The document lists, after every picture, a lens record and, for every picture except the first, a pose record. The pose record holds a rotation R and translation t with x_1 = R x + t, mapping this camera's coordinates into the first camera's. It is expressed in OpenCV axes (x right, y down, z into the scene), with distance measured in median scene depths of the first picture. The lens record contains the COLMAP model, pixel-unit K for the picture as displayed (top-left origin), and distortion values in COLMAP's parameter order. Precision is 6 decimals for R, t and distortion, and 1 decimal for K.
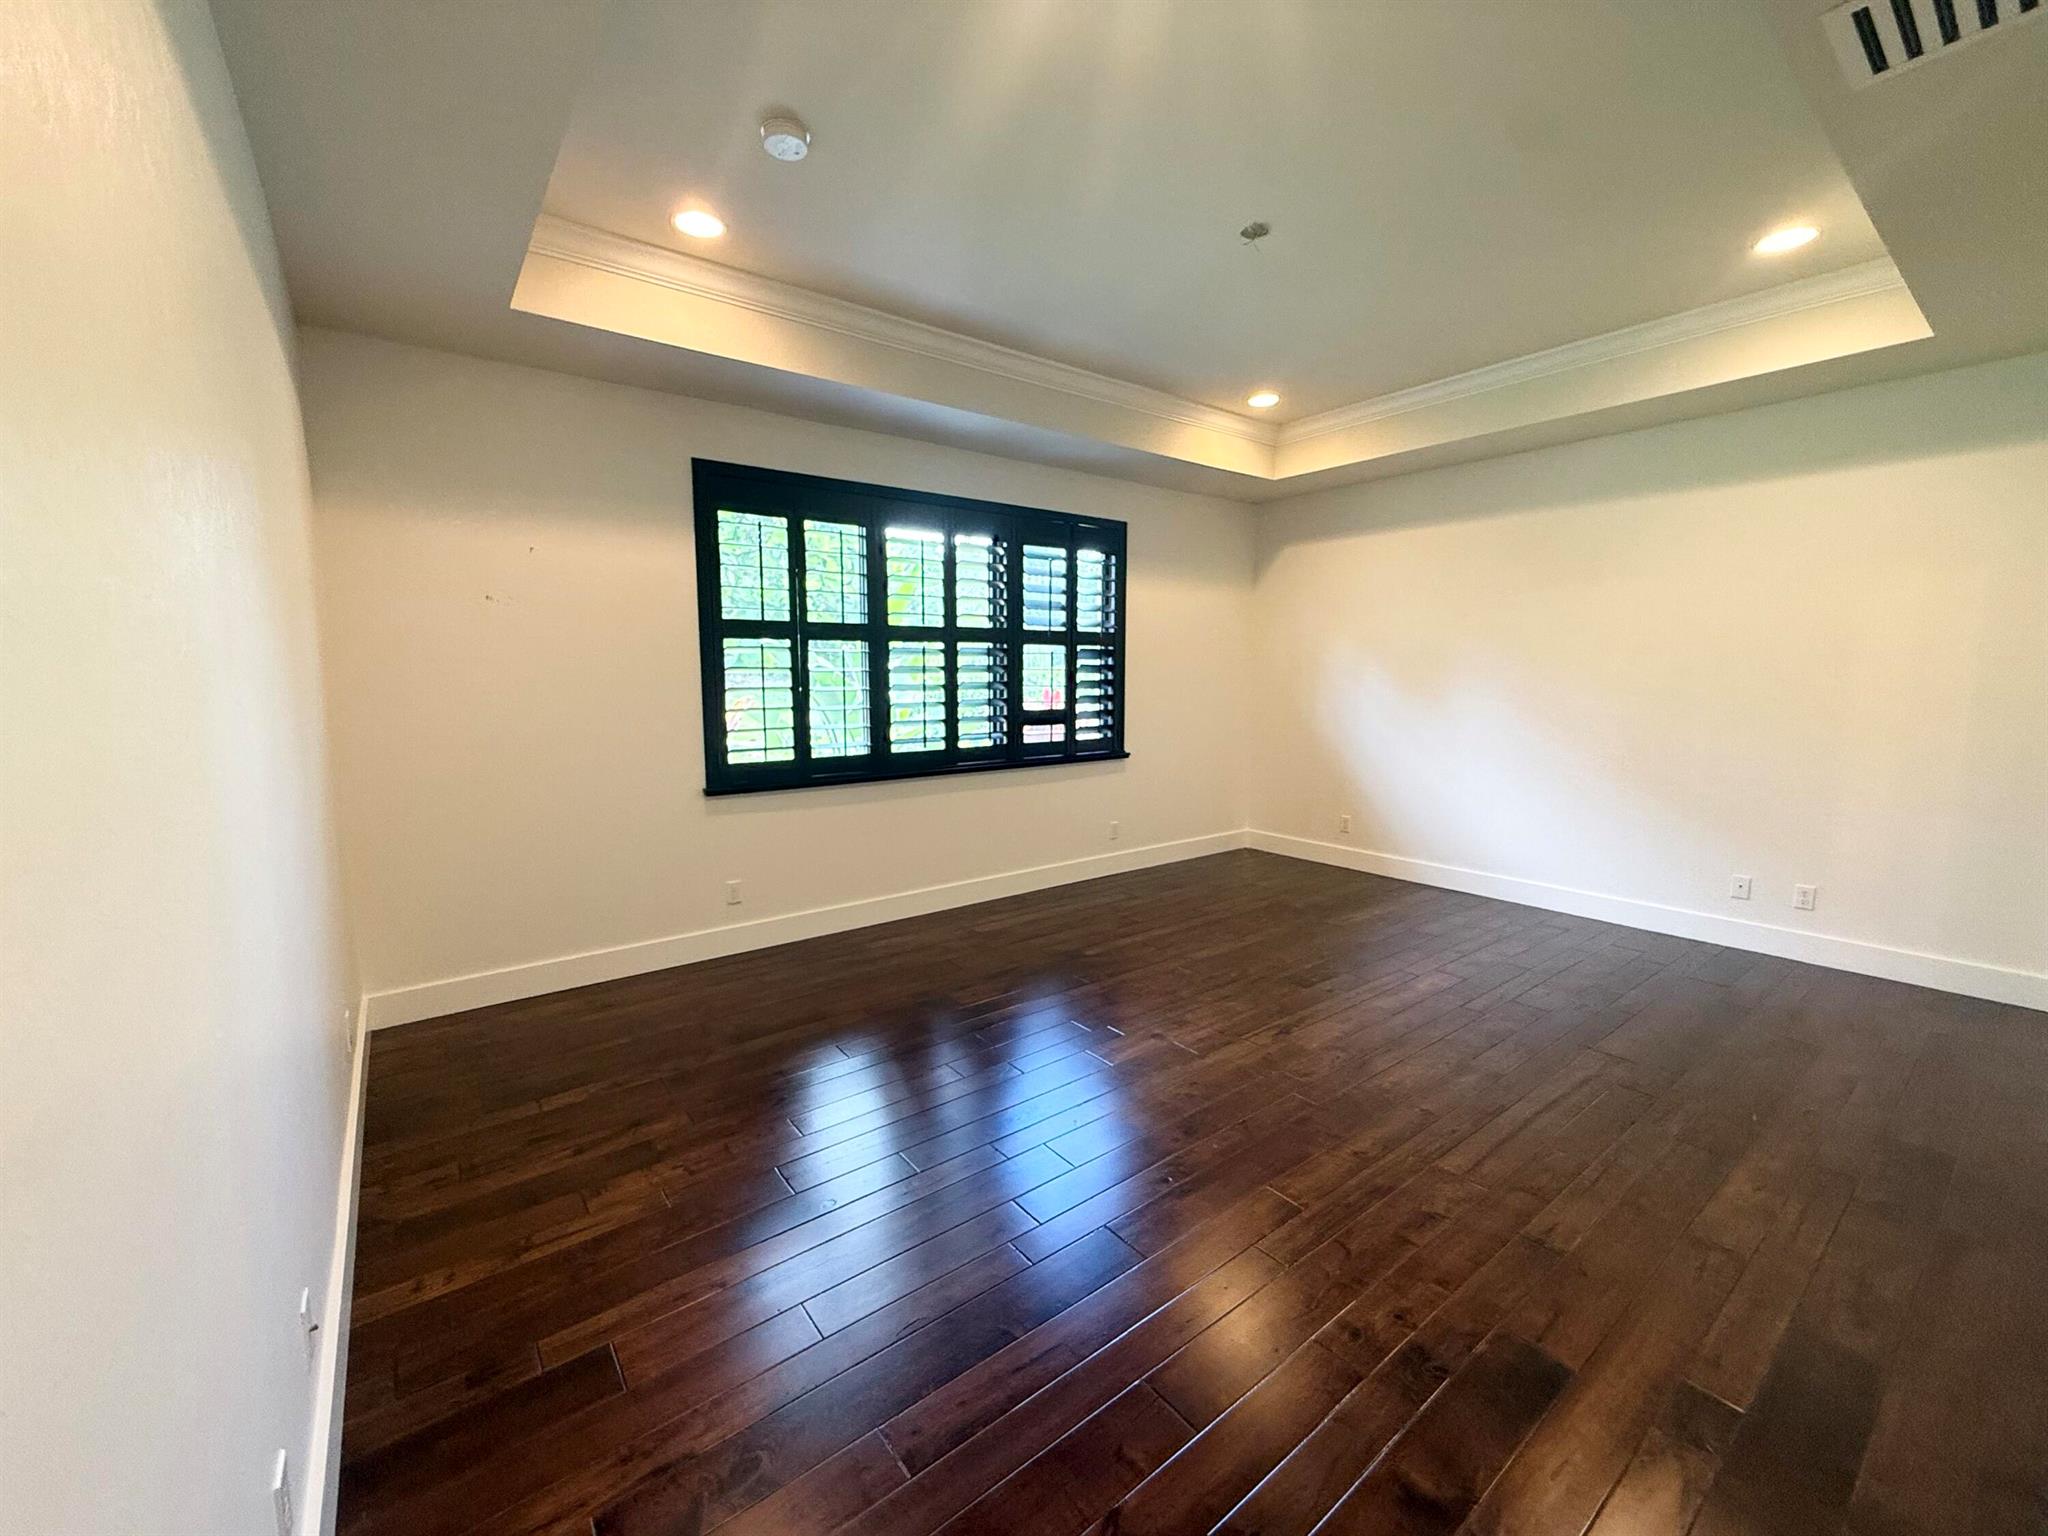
lens RADIAL K [[817.0, 0, 1019.3], [0, 817.0, 763.7], [0, 0, 1]] dist [0.000761, -0.000258]
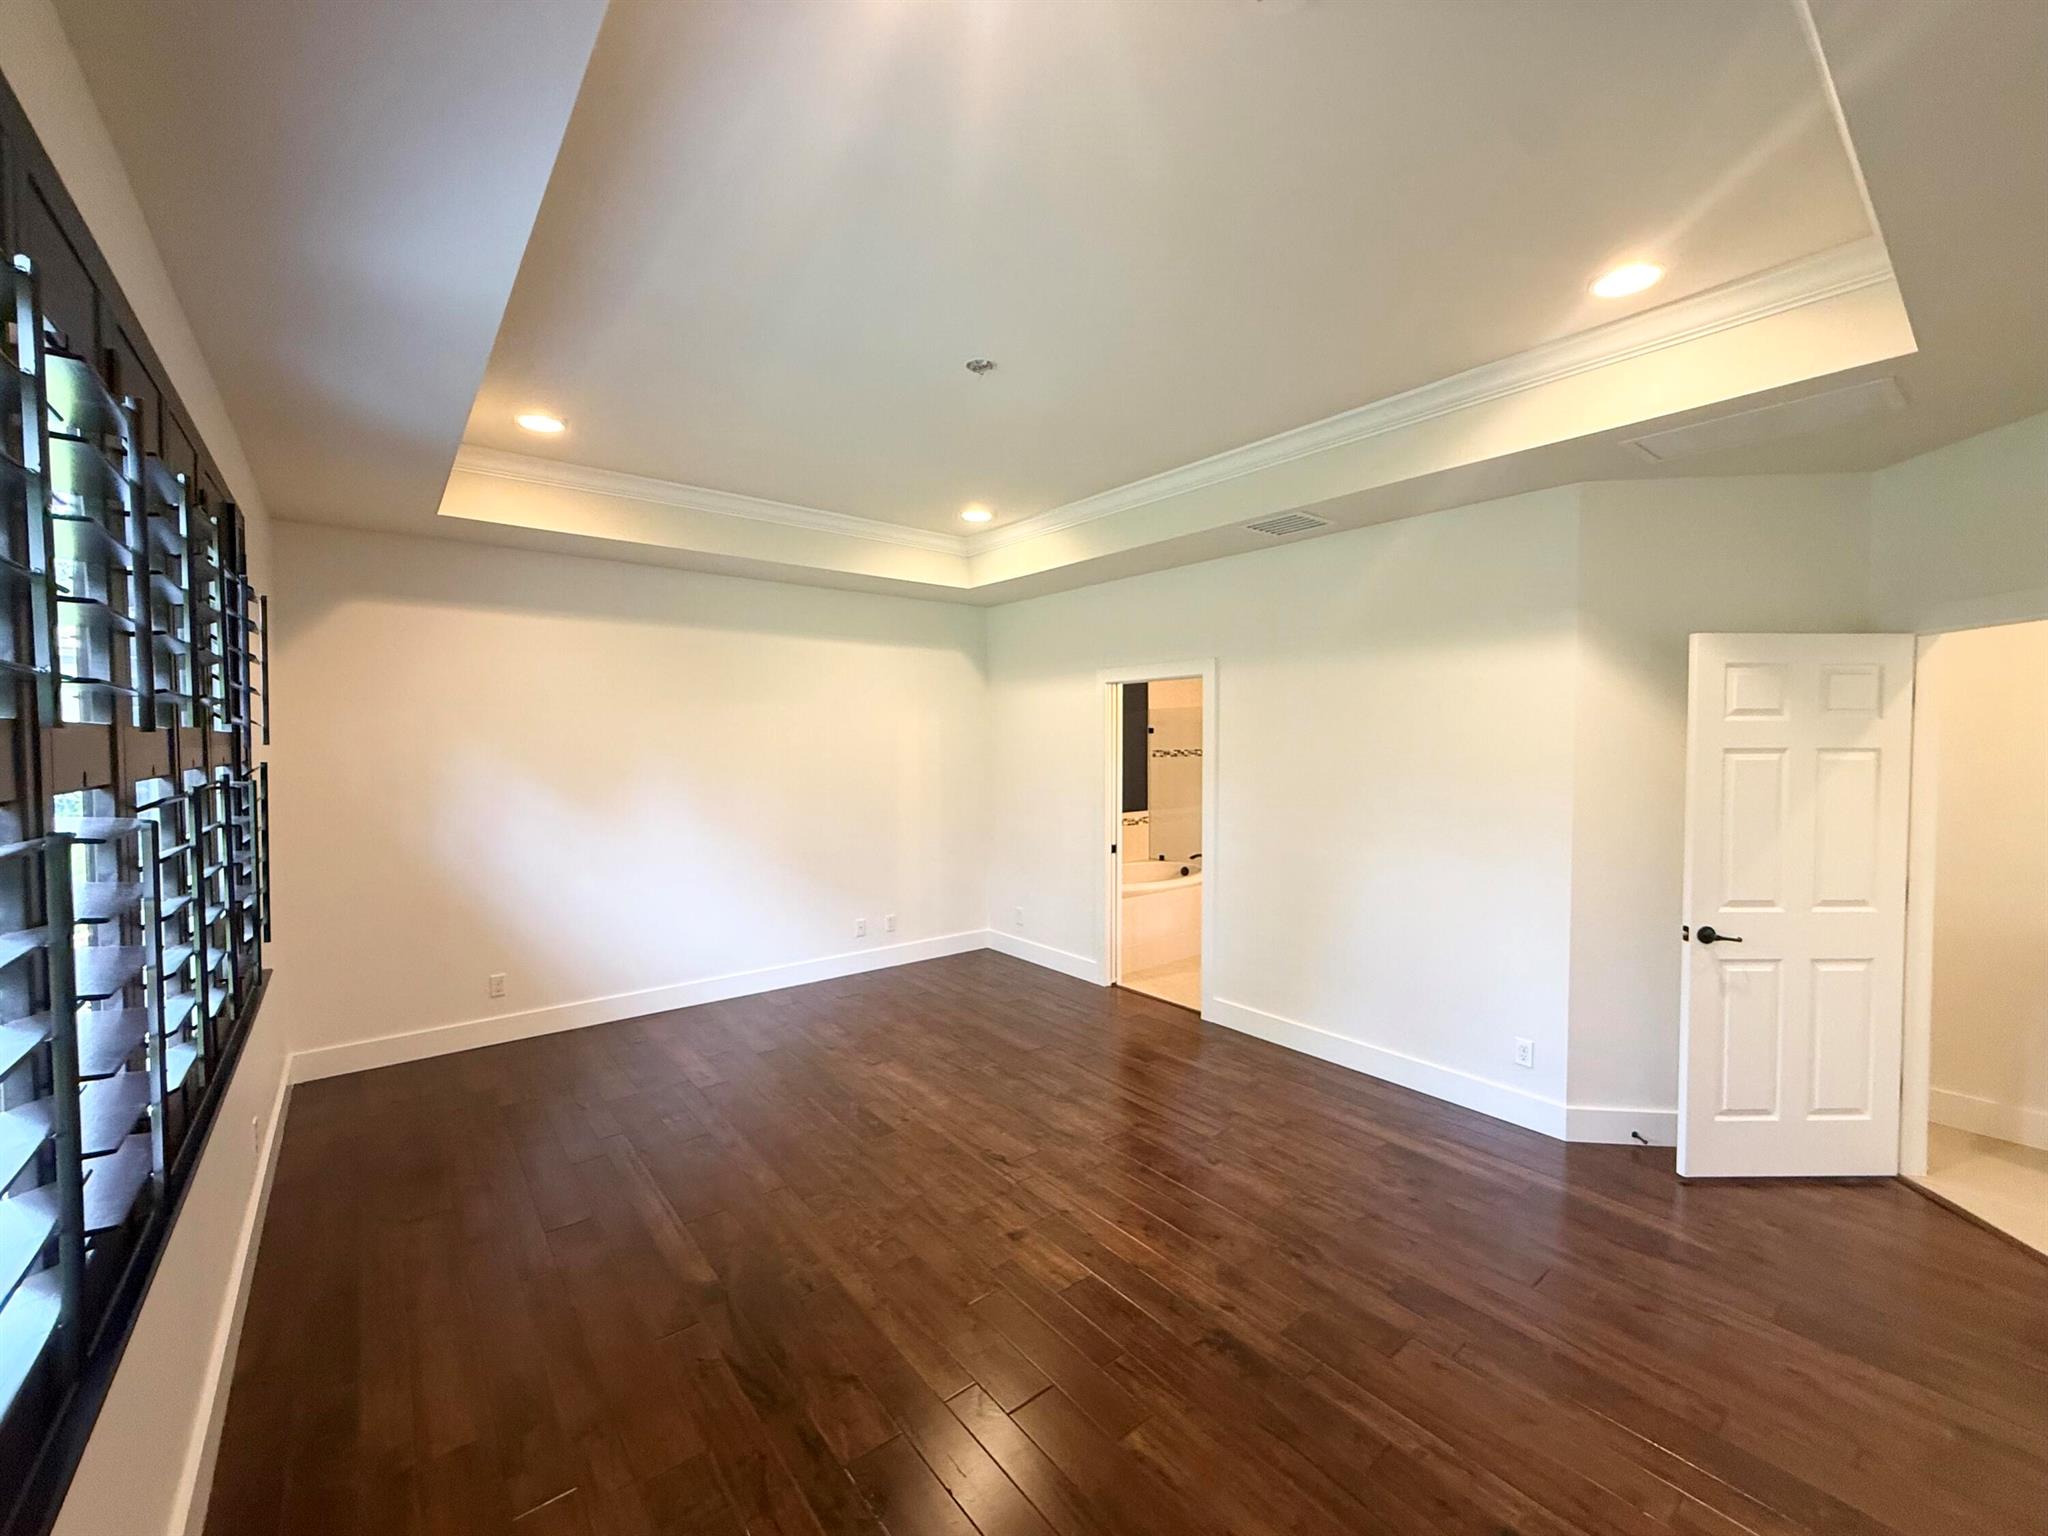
lens RADIAL K [[817.0, 0, 1019.3], [0, 817.0, 763.7], [0, 0, 1]] dist [0.000761, -0.000258]
pose [[-0.013441, -0.026040, 0.999571, -0.561292], [0.114895, 0.992999, 0.027414, -0.149332], [-0.993287, 0.115214, -0.010355, 0.793270]]
